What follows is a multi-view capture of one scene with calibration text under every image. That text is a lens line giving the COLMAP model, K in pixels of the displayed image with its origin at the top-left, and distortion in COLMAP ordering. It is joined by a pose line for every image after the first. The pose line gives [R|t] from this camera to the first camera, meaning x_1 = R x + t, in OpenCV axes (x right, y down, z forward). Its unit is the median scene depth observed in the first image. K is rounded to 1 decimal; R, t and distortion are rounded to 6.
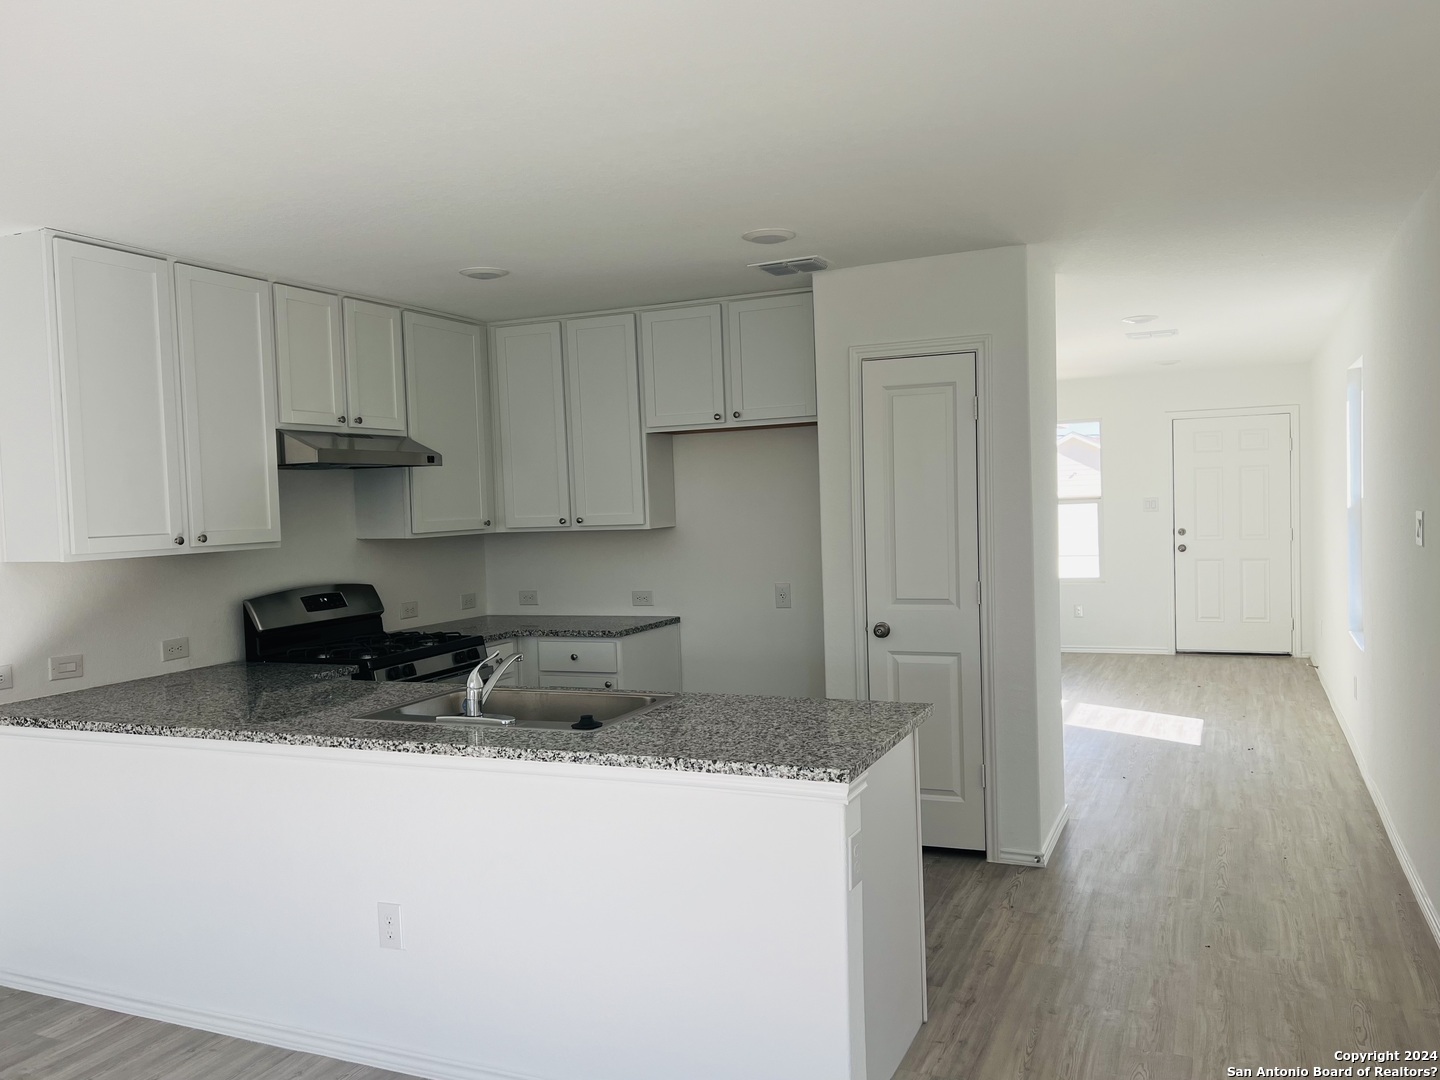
lens RADIAL K [[1084.9, 0, 725.7], [0, 1084.9, 541.0], [0, 0, 1]] dist [0.055752, -0.041268]
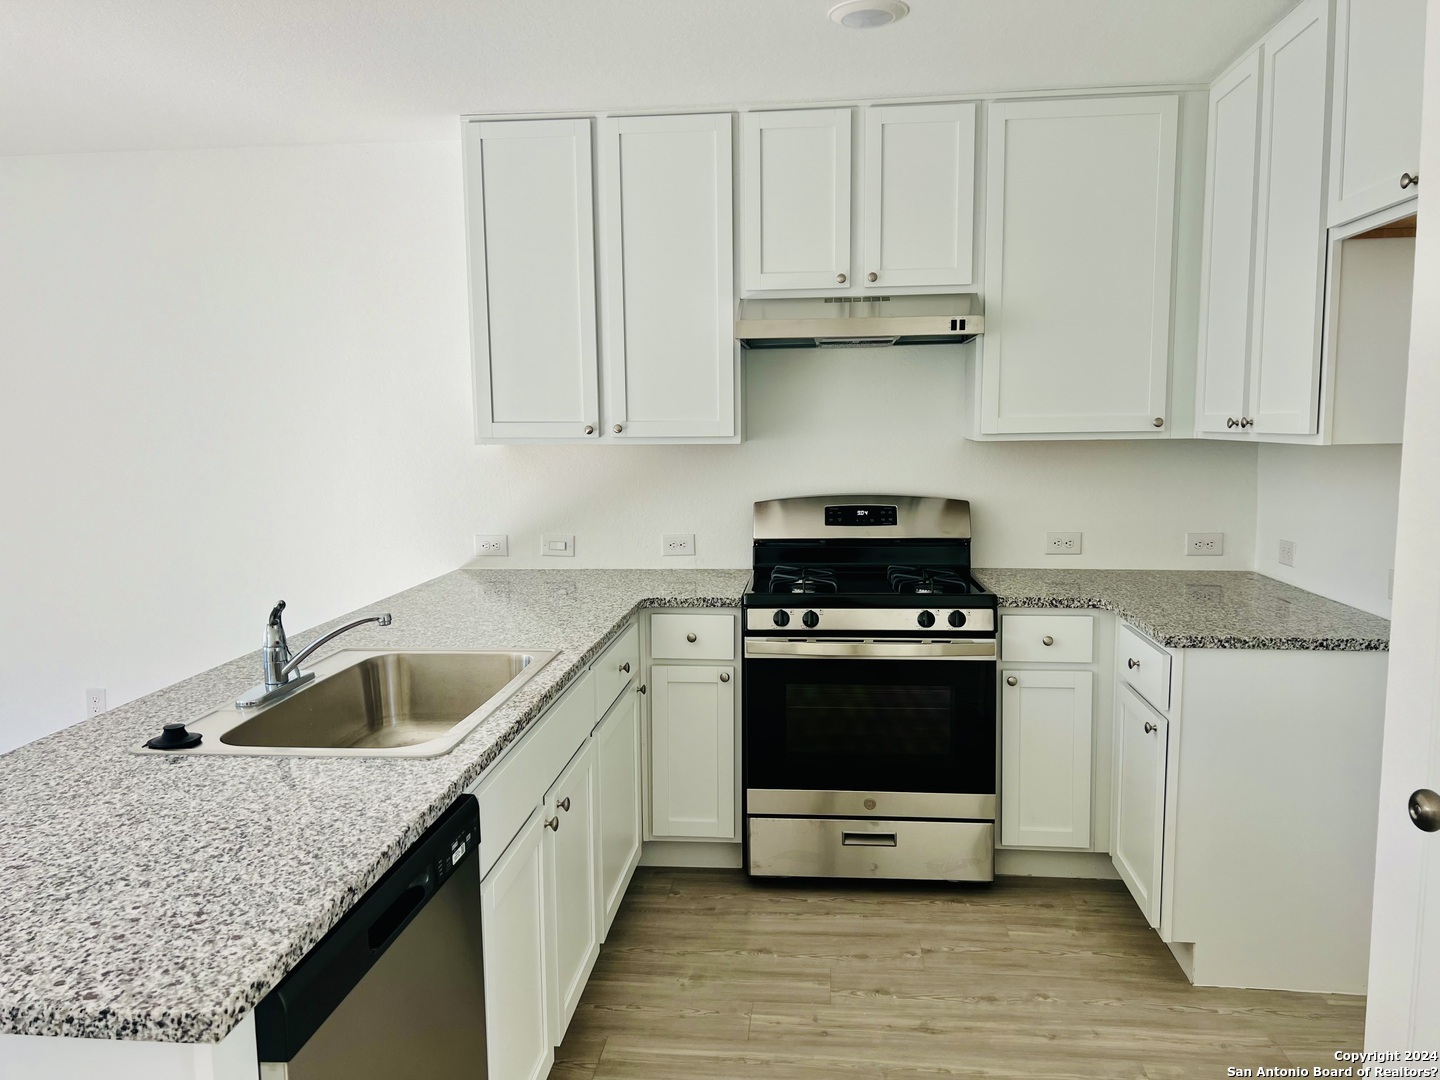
lens RADIAL K [[1084.9, 0, 725.2], [0, 1084.9, 539.8], [0, 0, 1]] dist [0.055752, -0.041268]
pose [[0.309568, 0.137857, -0.940831, 0.331211], [-0.035205, 0.990418, 0.133539, -0.027190], [0.950225, -0.008217, 0.311455, 0.626527]]
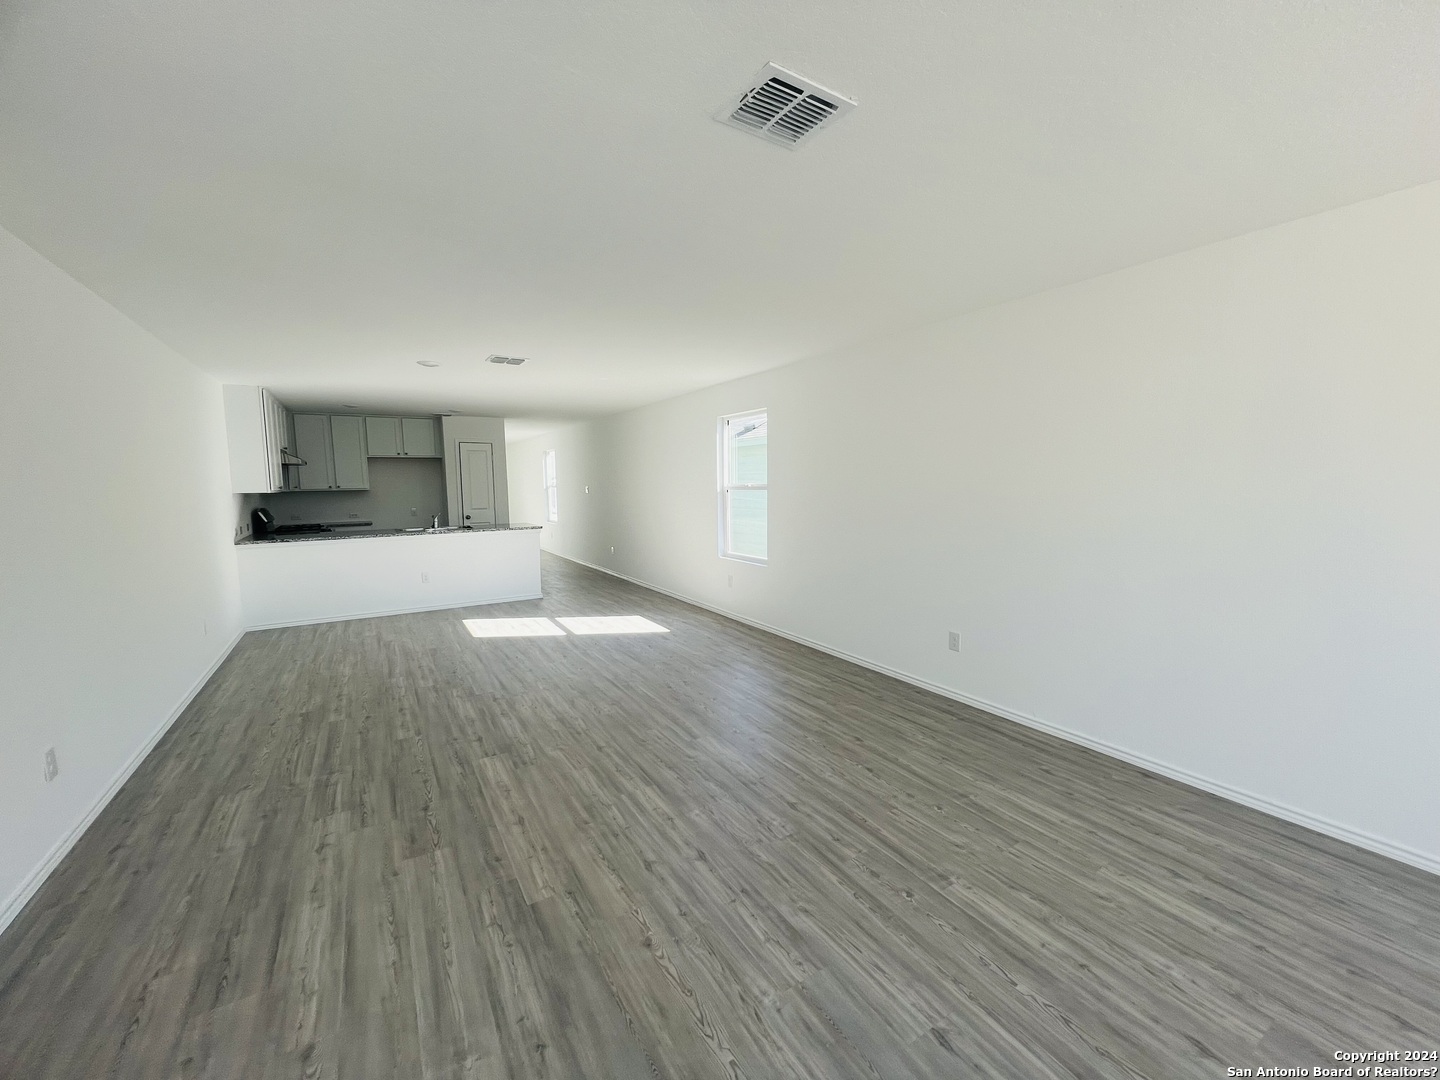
lens RADIAL K [[573.3, 0, 724.2], [0, 573.3, 538.0], [0, 0, 1]] dist [-0.000103, 0.000113]
pose [[0.558914, -0.058203, 0.827181, -0.850348], [0.026866, 0.998281, 0.052089, 0.065494], [-0.828791, -0.006890, 0.559516, -0.689119]]
